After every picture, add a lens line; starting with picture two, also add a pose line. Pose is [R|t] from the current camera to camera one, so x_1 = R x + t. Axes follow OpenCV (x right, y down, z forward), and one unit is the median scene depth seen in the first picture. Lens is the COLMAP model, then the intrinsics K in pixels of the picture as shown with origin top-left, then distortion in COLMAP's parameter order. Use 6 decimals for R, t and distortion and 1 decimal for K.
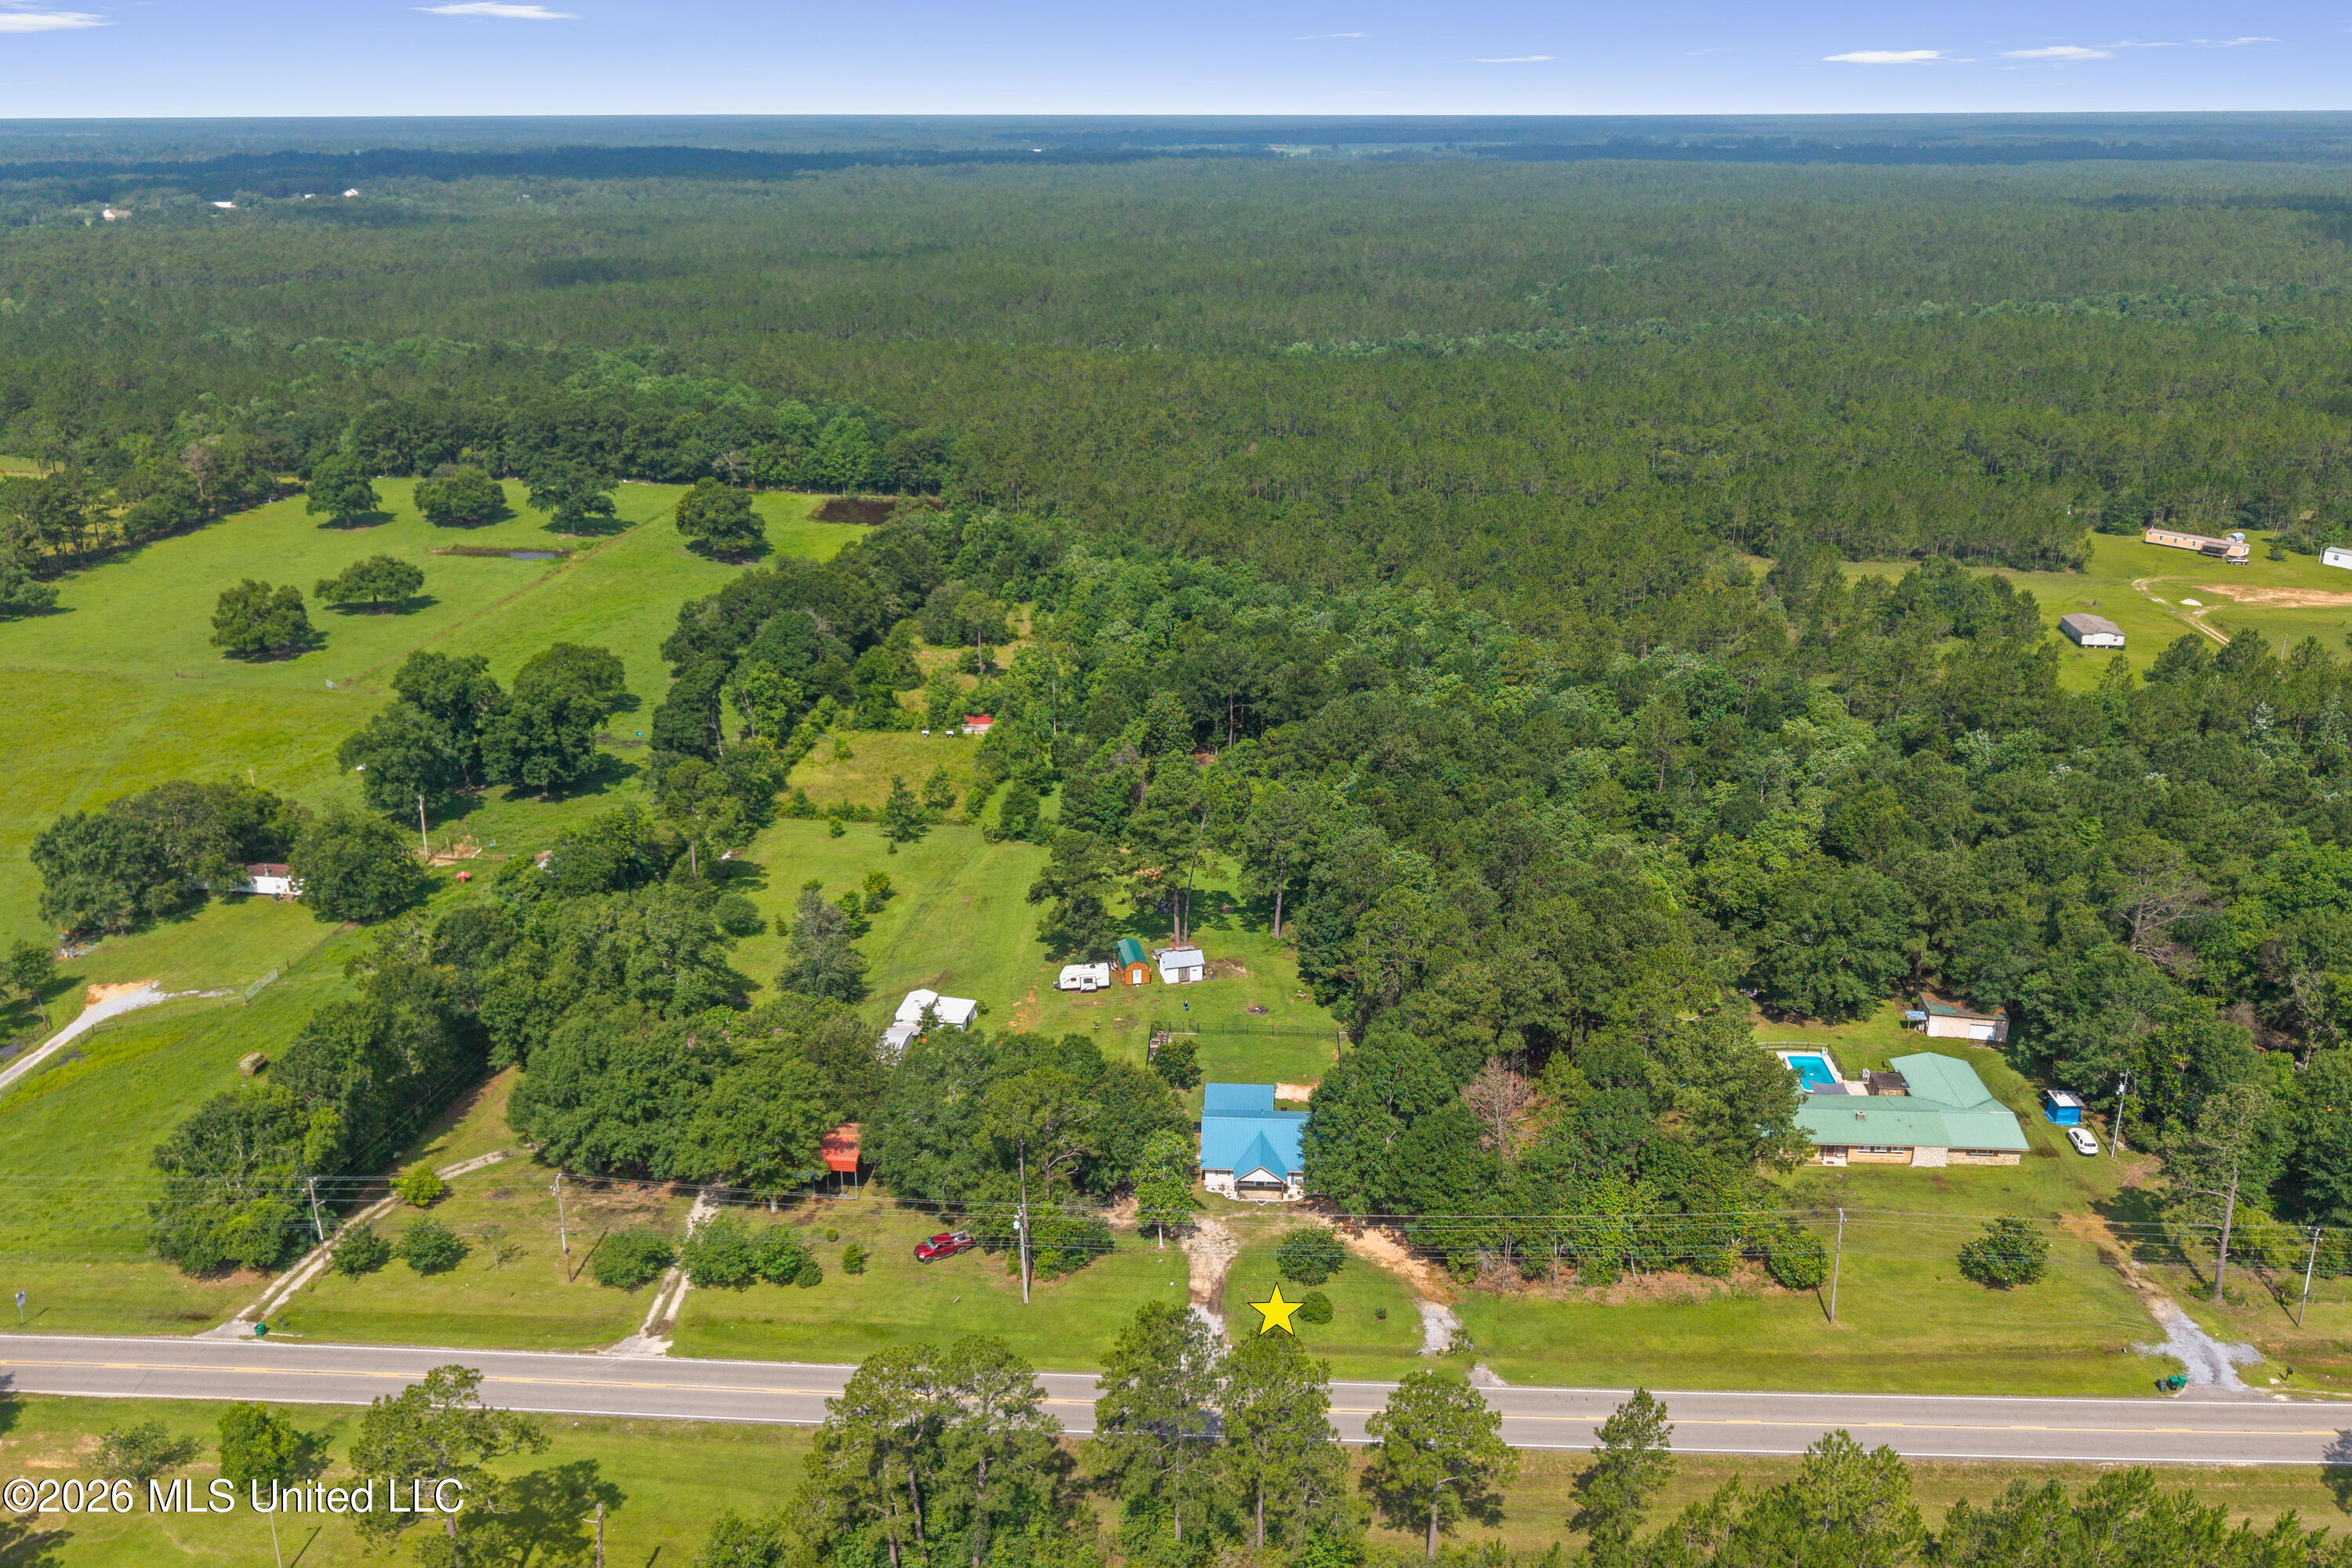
lens RADIAL K [[1629.5, 0, 1171.8], [0, 1629.5, 780.5], [0, 0, 1]] dist [-0.000033, -0.000906]
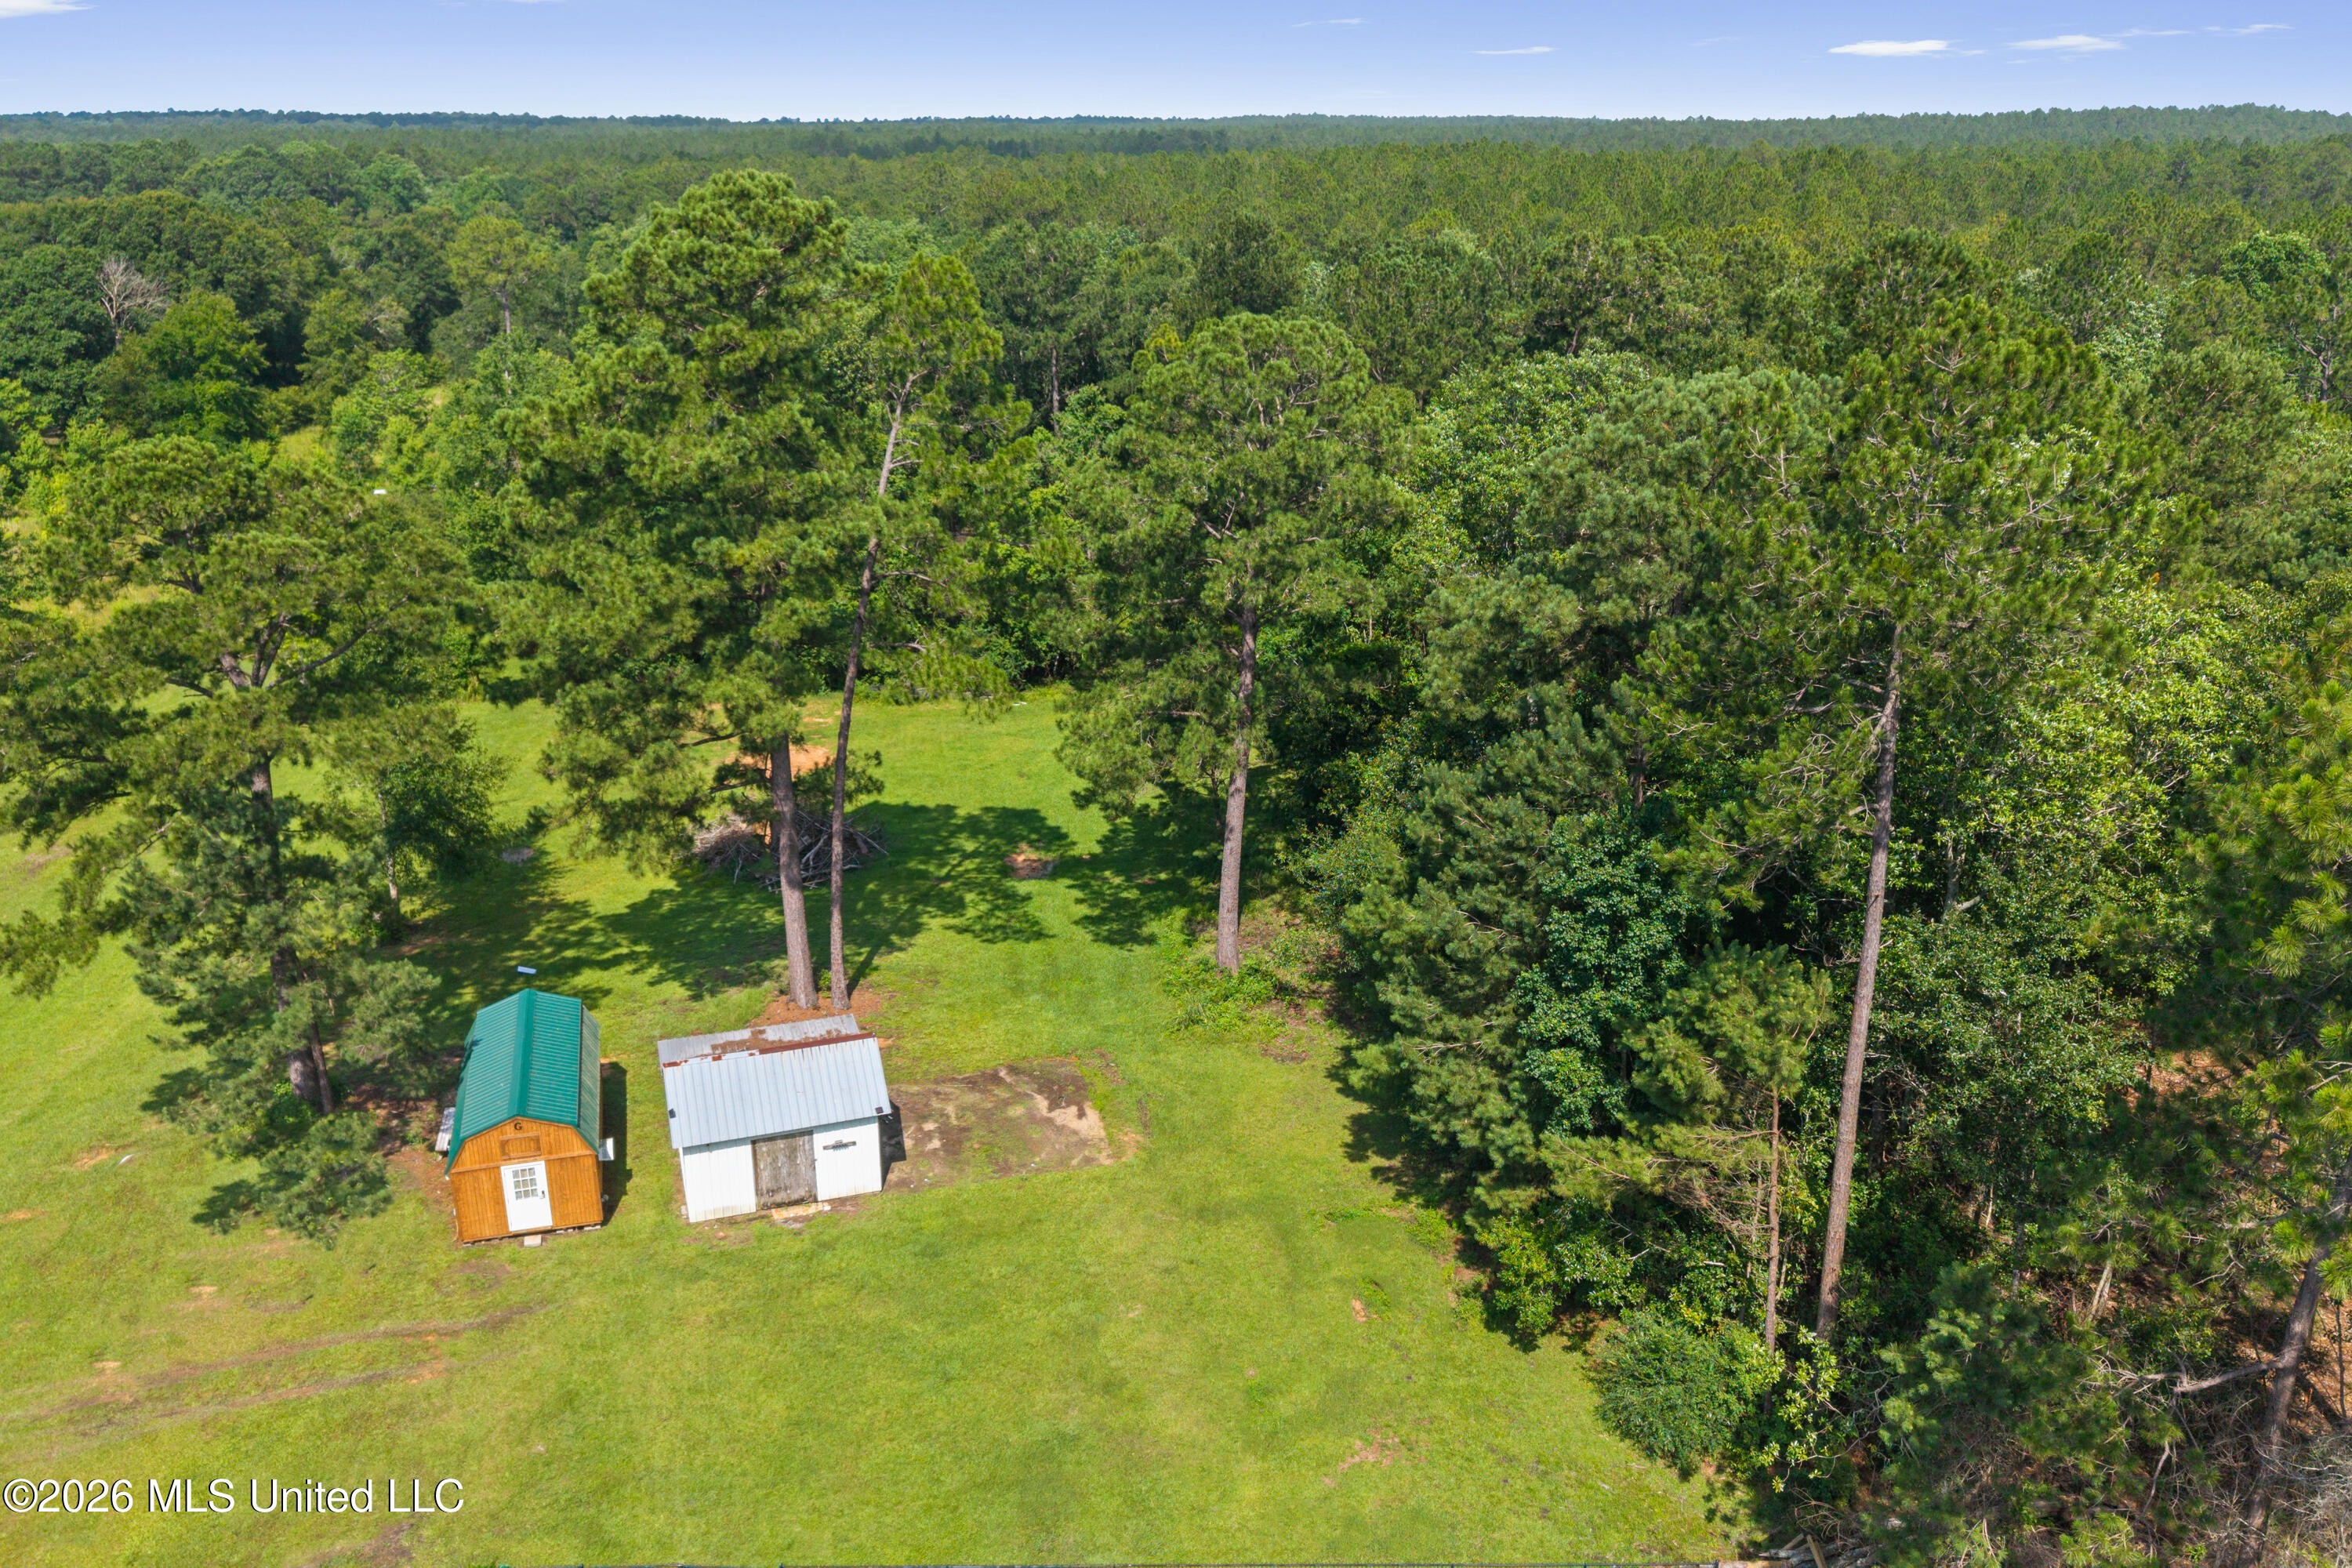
lens RADIAL K [[1629.5, 0, 1178.3], [0, 1629.5, 784.8], [0, 0, 1]] dist [-0.000033, -0.000906]
pose [[0.996004, -0.021653, 0.086640, 0.036649], [0.022712, 0.999679, -0.011250, 0.072159], [-0.086368, 0.013173, 0.996176, 0.758824]]
